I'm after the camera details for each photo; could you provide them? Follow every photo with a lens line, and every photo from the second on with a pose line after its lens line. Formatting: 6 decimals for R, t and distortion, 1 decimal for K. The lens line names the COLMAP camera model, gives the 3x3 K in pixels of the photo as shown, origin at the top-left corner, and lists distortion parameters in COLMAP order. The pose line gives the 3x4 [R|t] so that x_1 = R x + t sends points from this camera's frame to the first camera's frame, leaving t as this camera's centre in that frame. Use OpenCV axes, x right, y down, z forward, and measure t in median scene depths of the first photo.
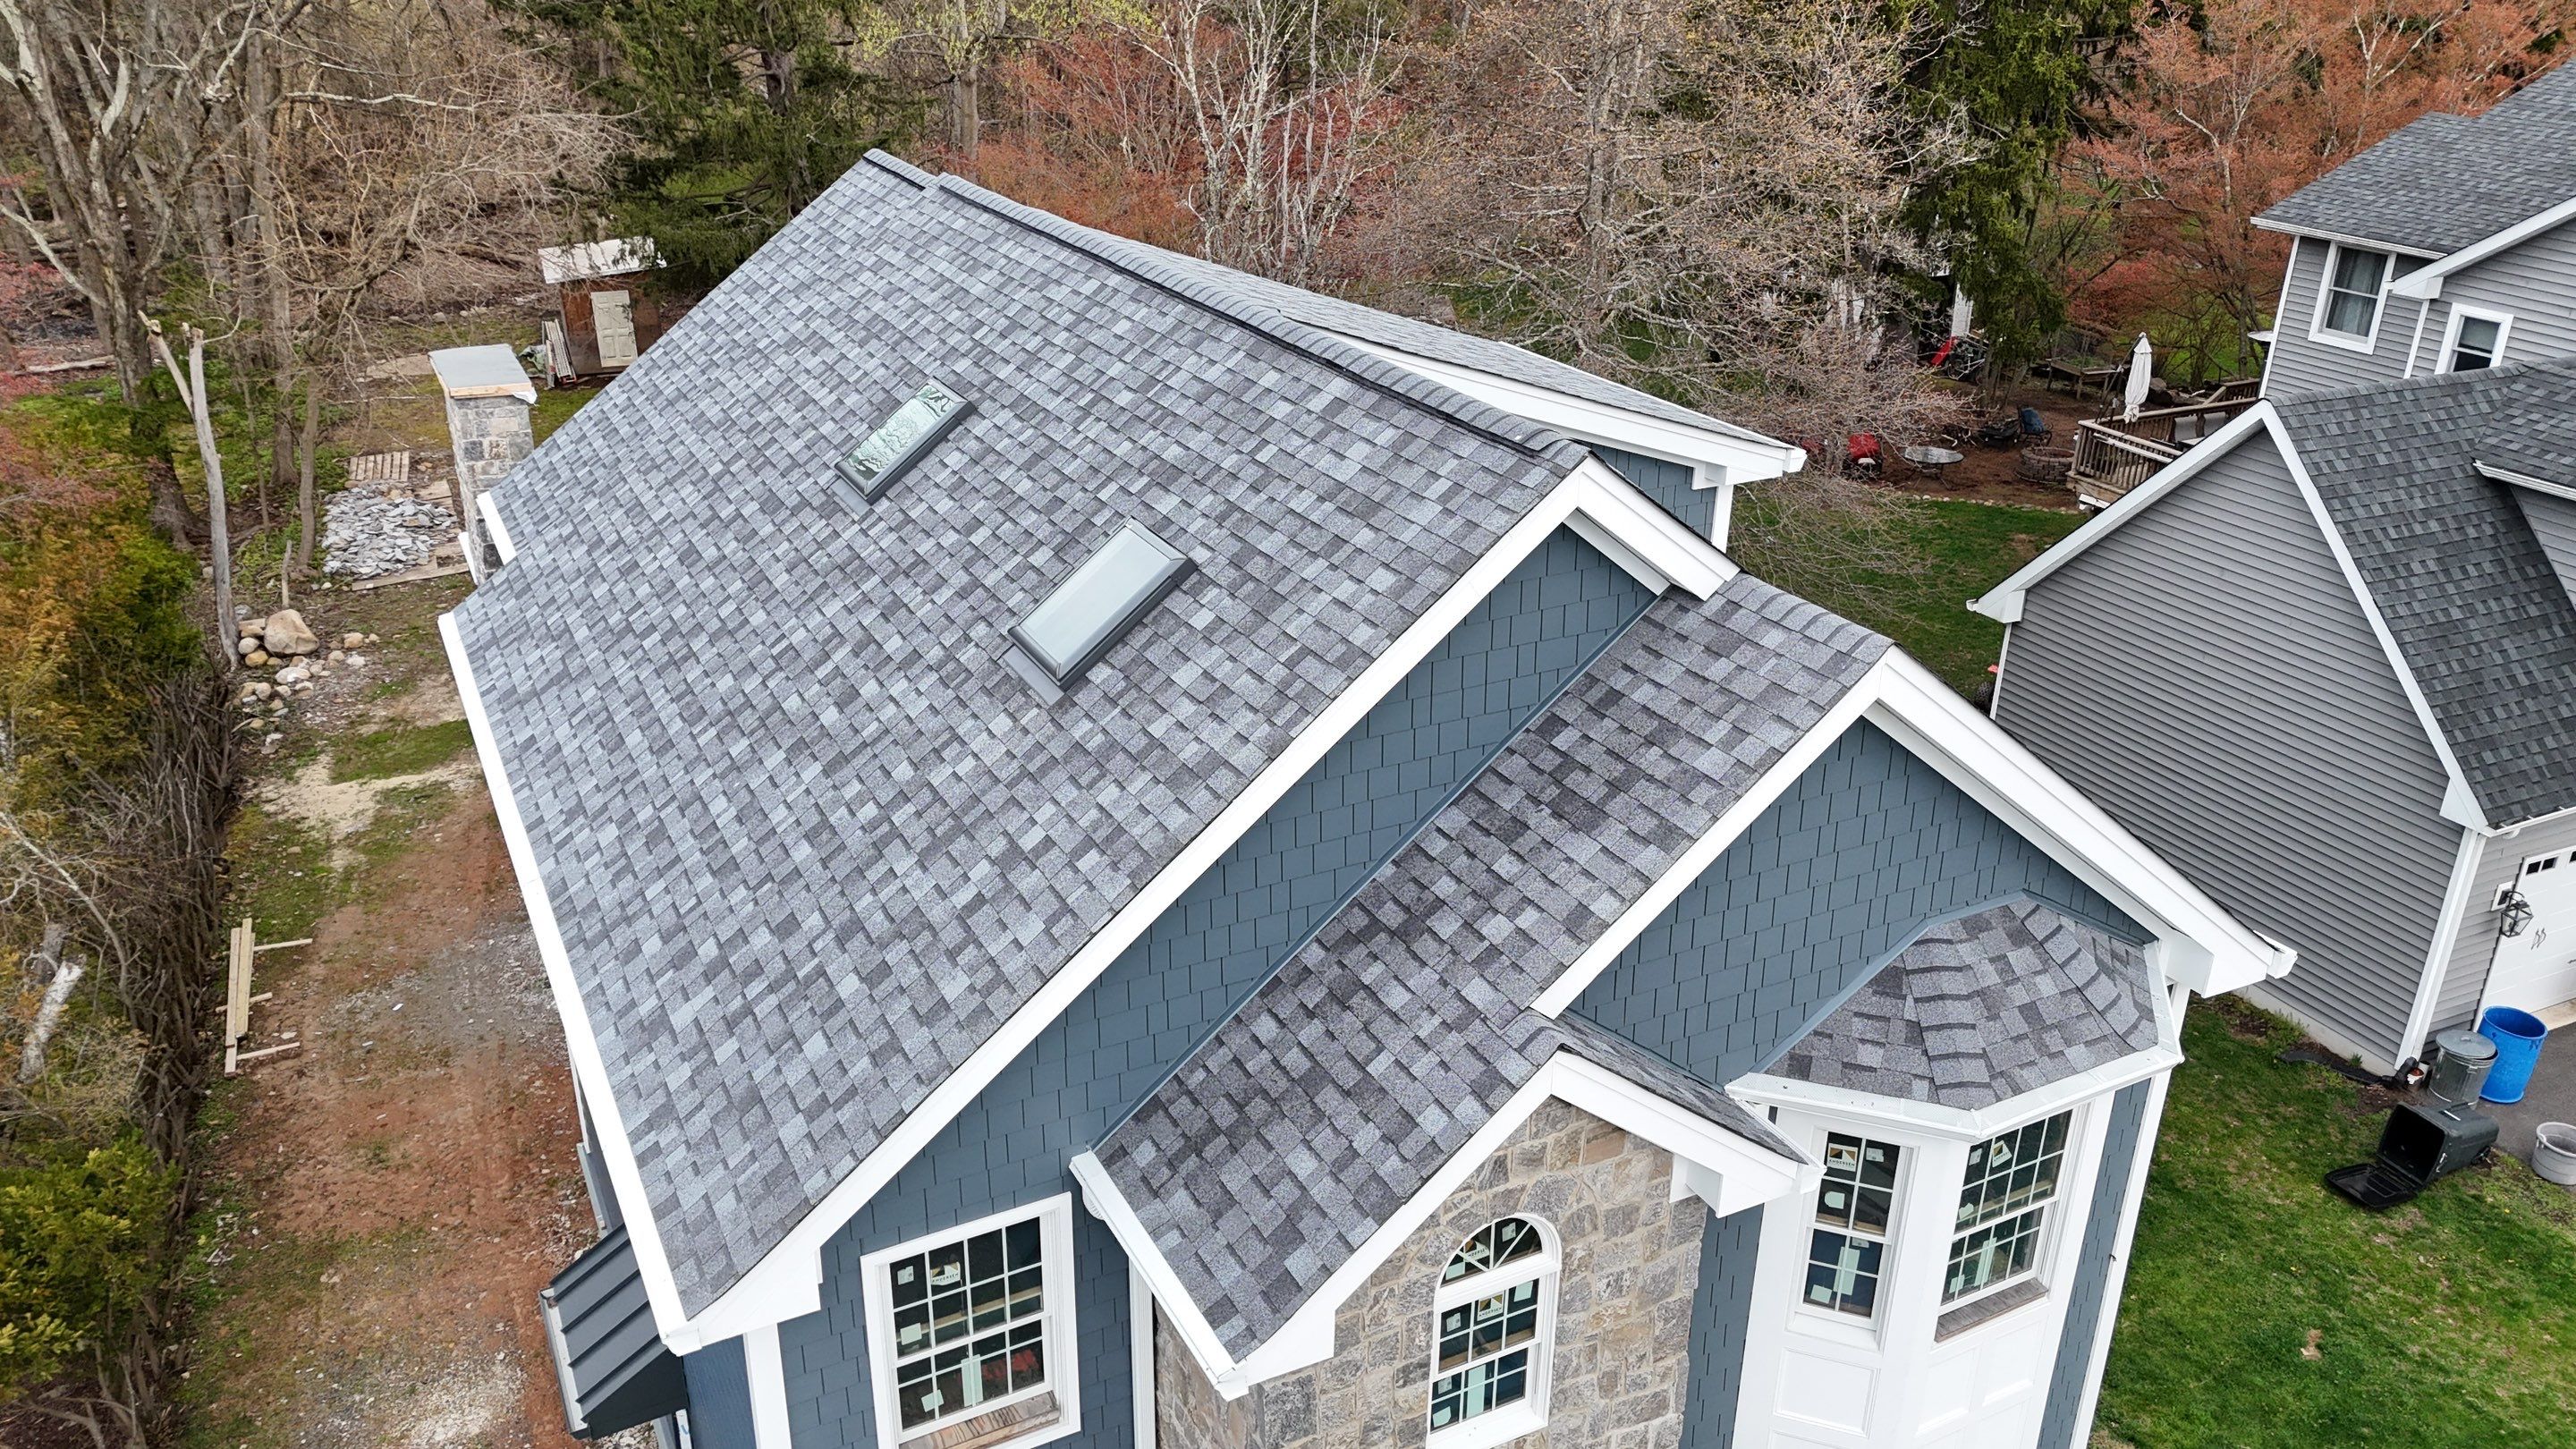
lens RADIAL K [[1879.4, 0, 1308.5], [0, 1879.4, 749.0], [0, 0, 1]] dist [0.105296, -0.117952]
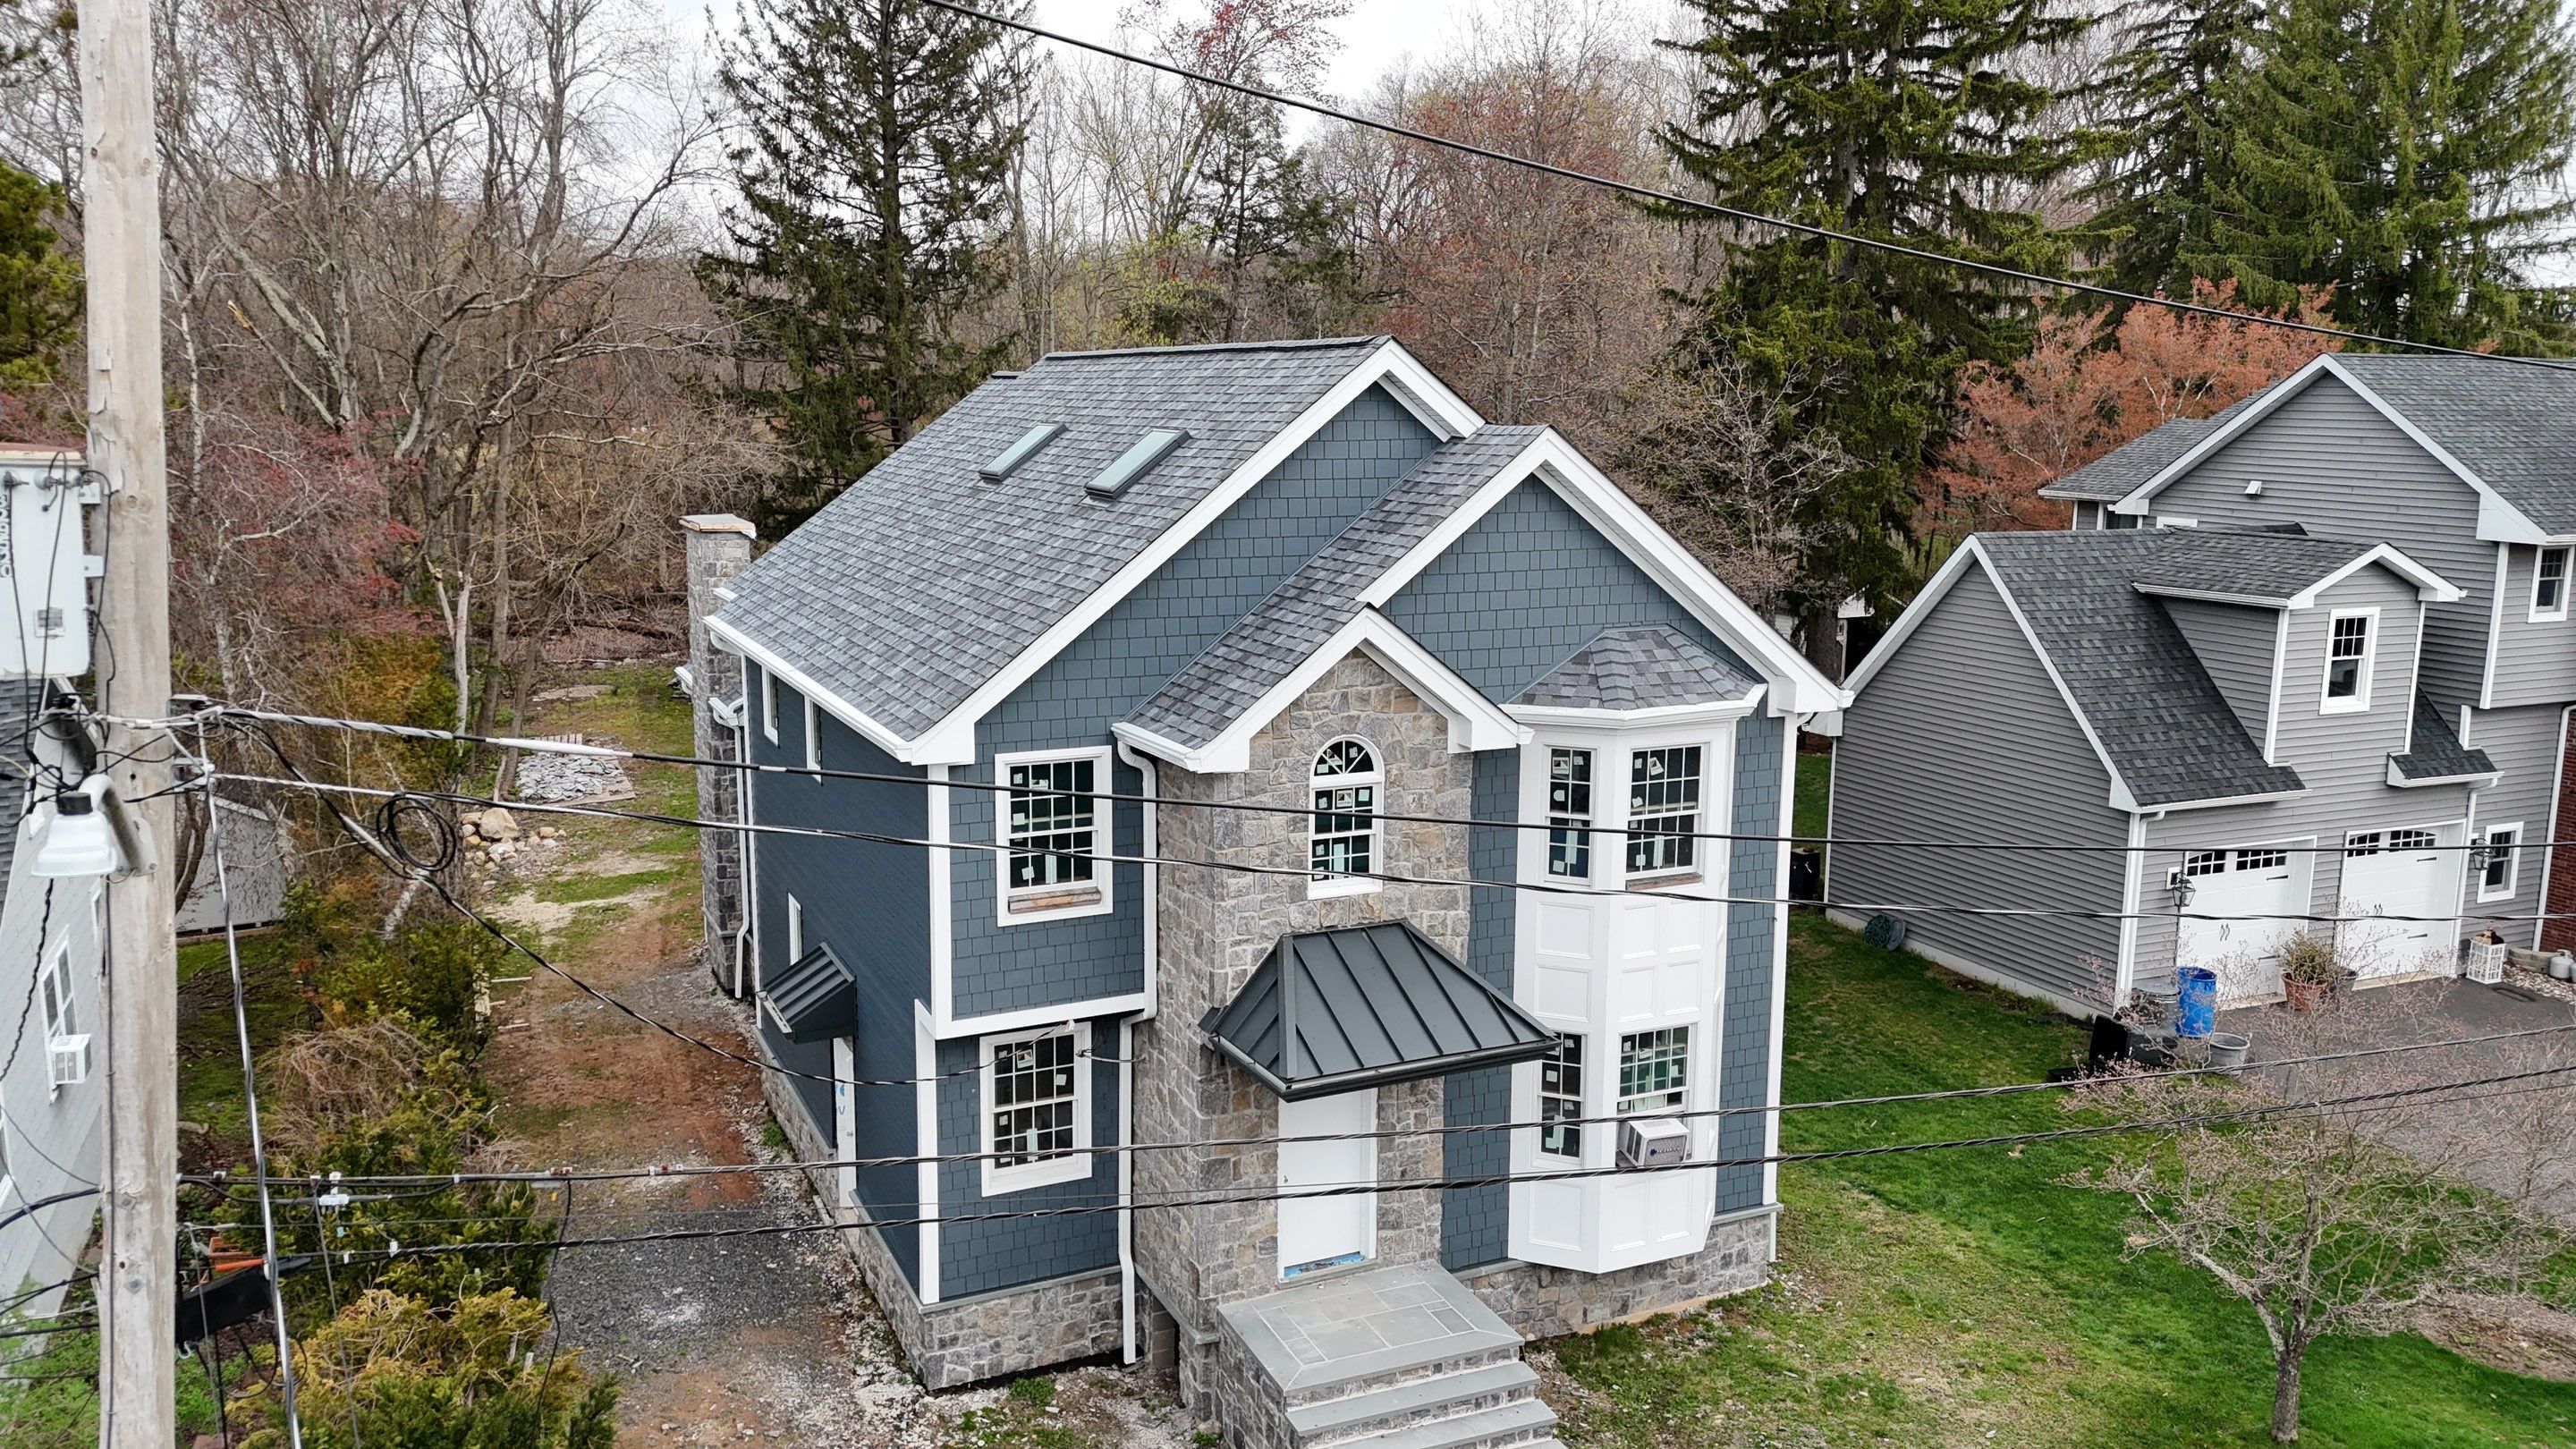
lens RADIAL K [[1862.7, 0, 1298.3], [0, 1862.7, 740.1], [0, 0, 1]] dist [0.165825, -0.371367]
pose [[0.999459, 0.000794, -0.032880, 0.100654], [-0.008779, 0.969875, -0.243444, 0.608862], [0.031697, 0.243601, 0.969358, -0.648235]]
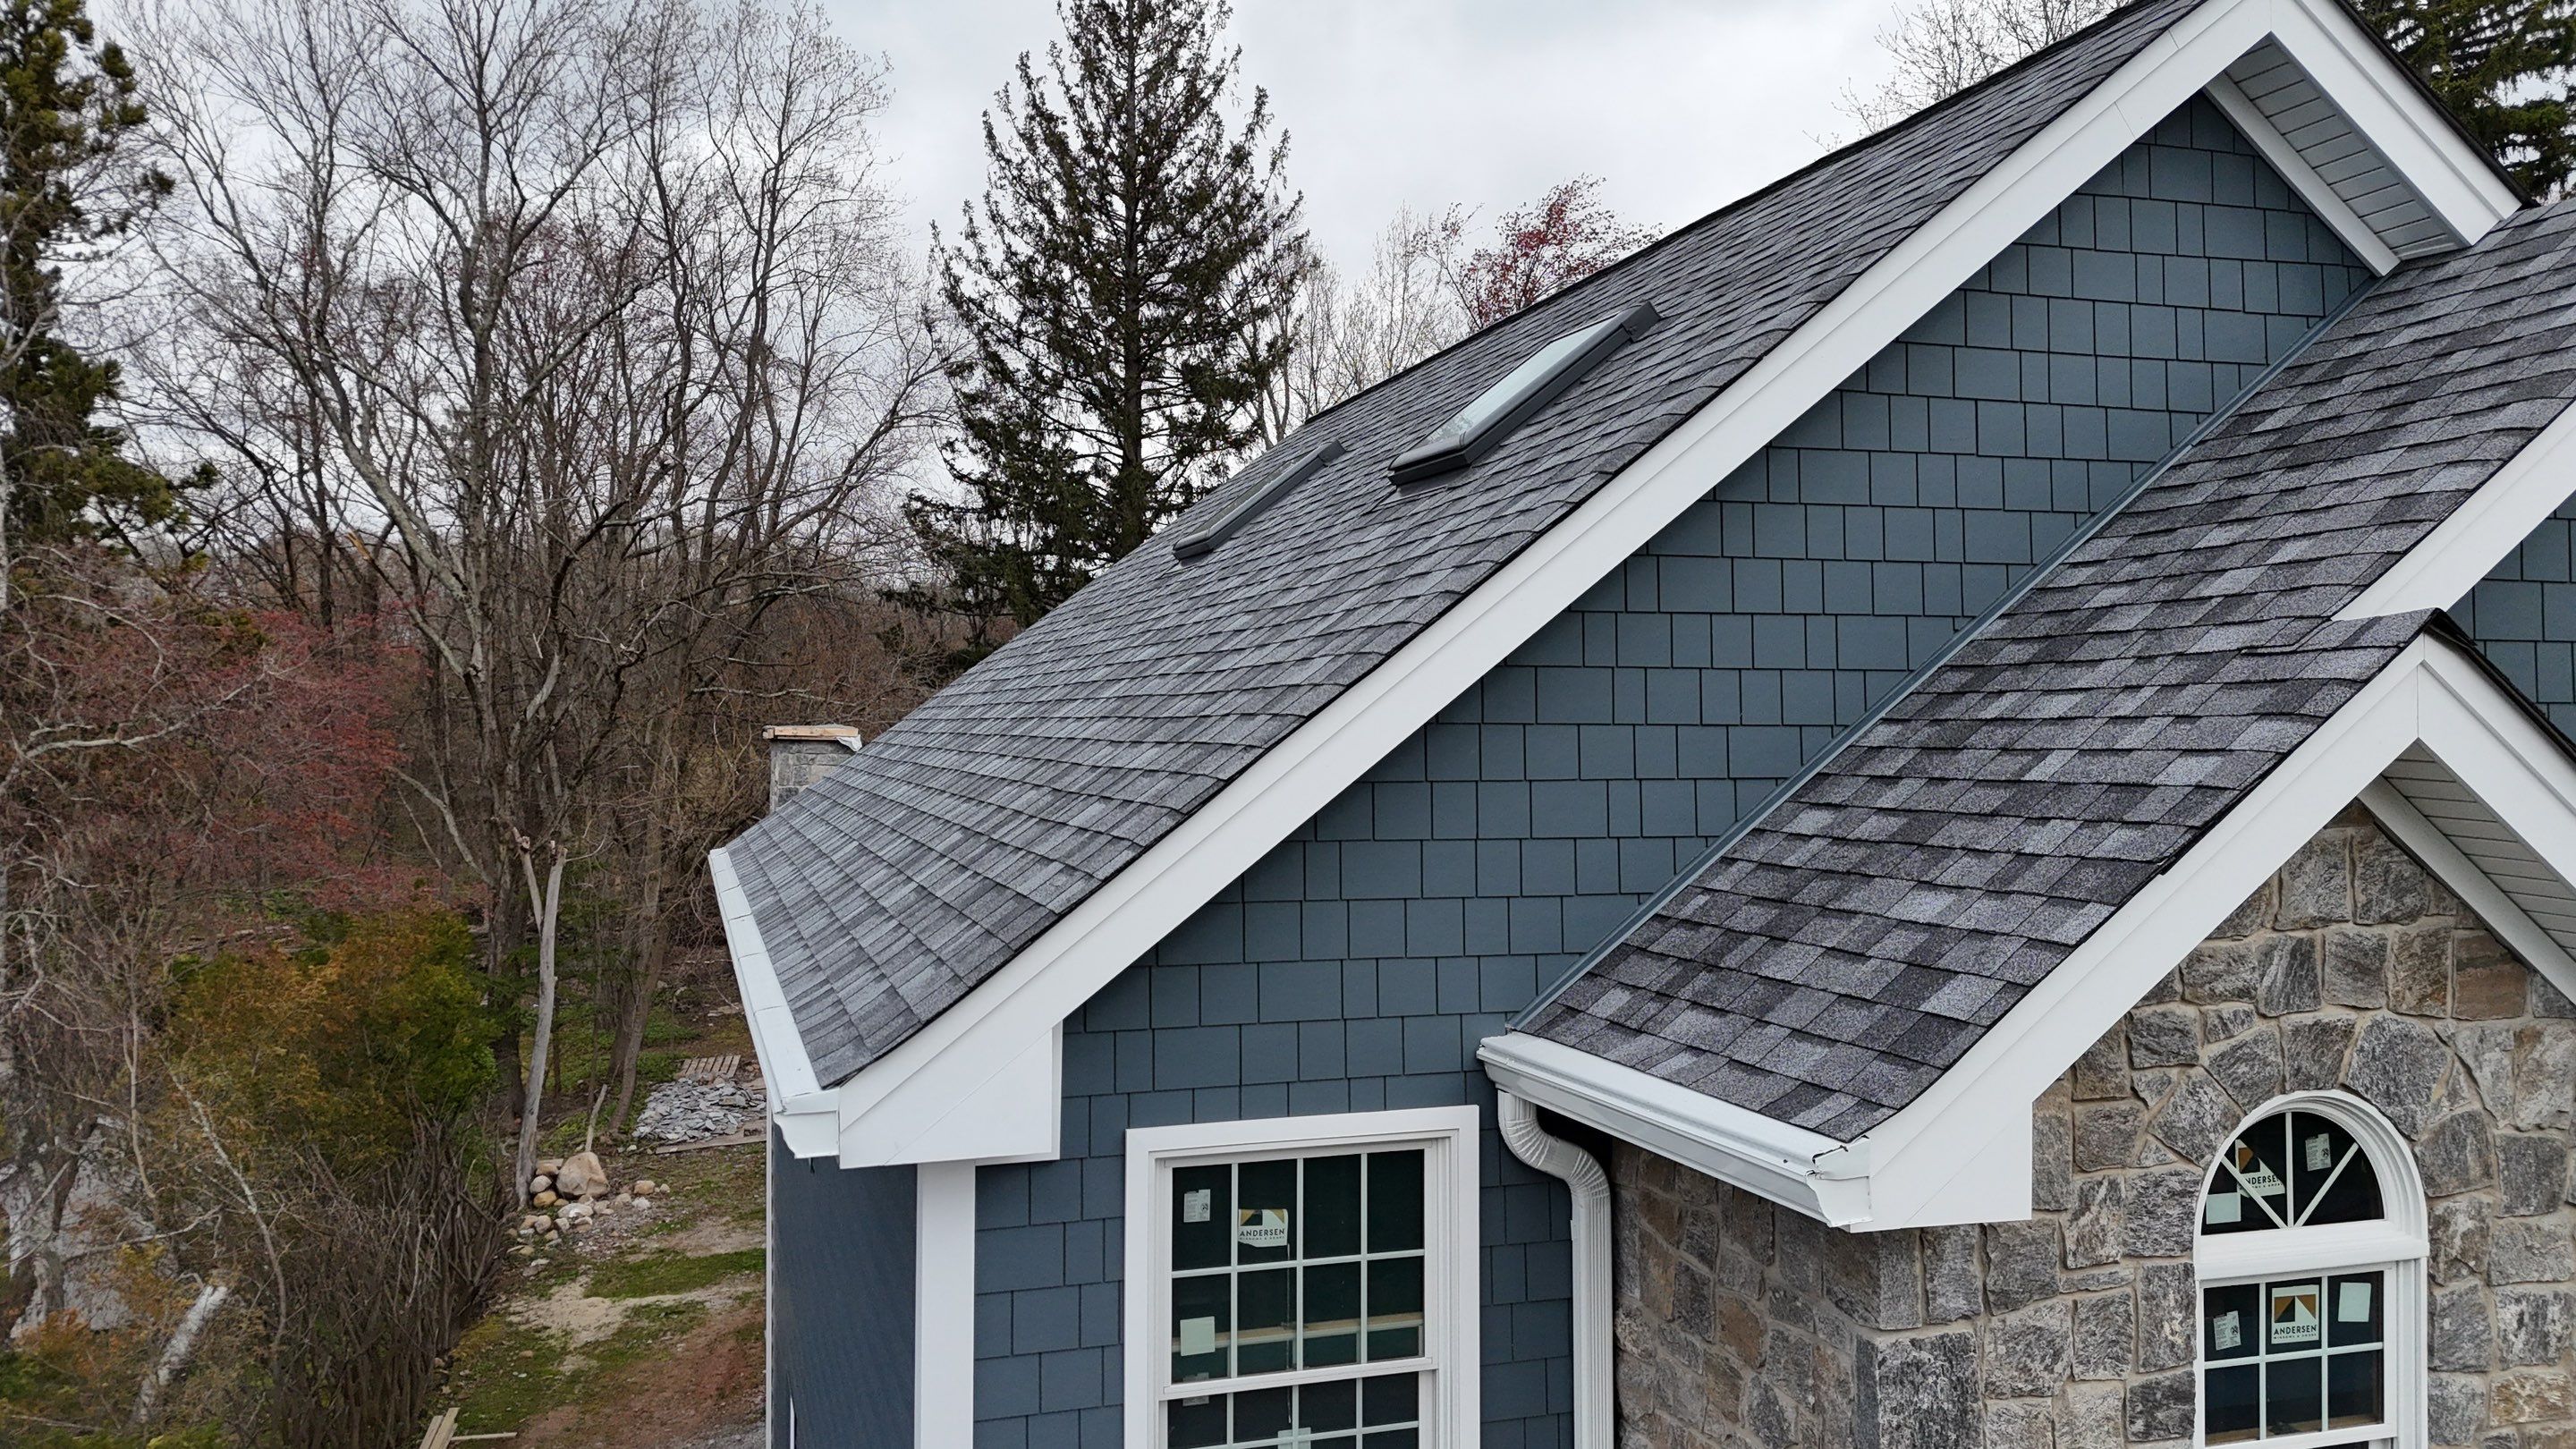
lens RADIAL K [[1888.9, 0, 1304.5], [0, 1888.9, 728.2], [0, 0, 1]] dist [0.081267, -0.075320]
pose [[0.986408, -0.012583, -0.163829, -0.075110], [-0.056041, 0.911517, -0.407426, 0.344272], [0.154460, 0.411069, 0.898423, 0.384751]]
